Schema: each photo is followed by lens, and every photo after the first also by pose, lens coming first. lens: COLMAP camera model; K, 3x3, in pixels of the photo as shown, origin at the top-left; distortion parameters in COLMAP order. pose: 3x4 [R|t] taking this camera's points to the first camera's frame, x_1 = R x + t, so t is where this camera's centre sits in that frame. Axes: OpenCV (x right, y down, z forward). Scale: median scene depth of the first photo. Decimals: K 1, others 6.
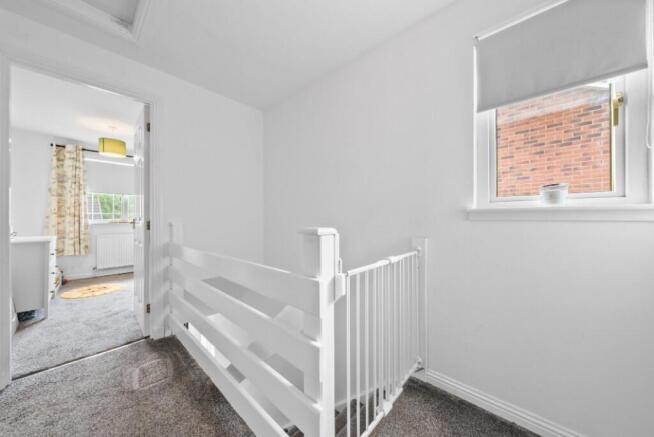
lens RADIAL K [[231.8, 0, 325.9], [0, 231.8, 215.8], [0, 0, 1]] dist [-0.000480, -0.000062]
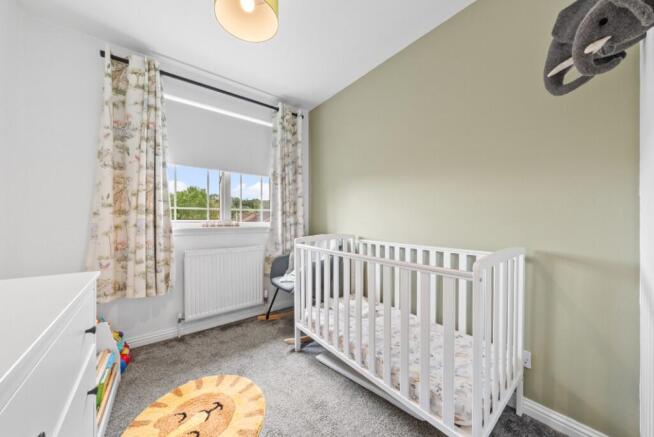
lens RADIAL K [[227.8, 0, 326.5], [0, 227.8, 221.4], [0, 0, 1]] dist [0.000275, -0.000047]
pose [[0.985928, 0.001584, -0.167164, -0.660864], [-0.000715, 0.999986, 0.005260, 0.017544], [0.167170, -0.005066, 0.985915, 0.617288]]
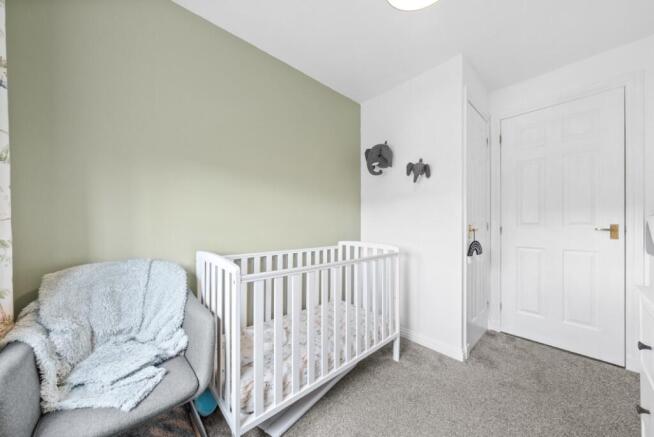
lens RADIAL K [[227.8, 0, 326.5], [0, 227.8, 221.4], [0, 0, 1]] dist [0.000275, -0.000047]
pose [[0.100718, 0.005329, 0.994901, -1.617087], [-0.003882, 0.999980, -0.004964, -0.012501], [-0.994907, -0.003363, 0.100736, 1.465639]]
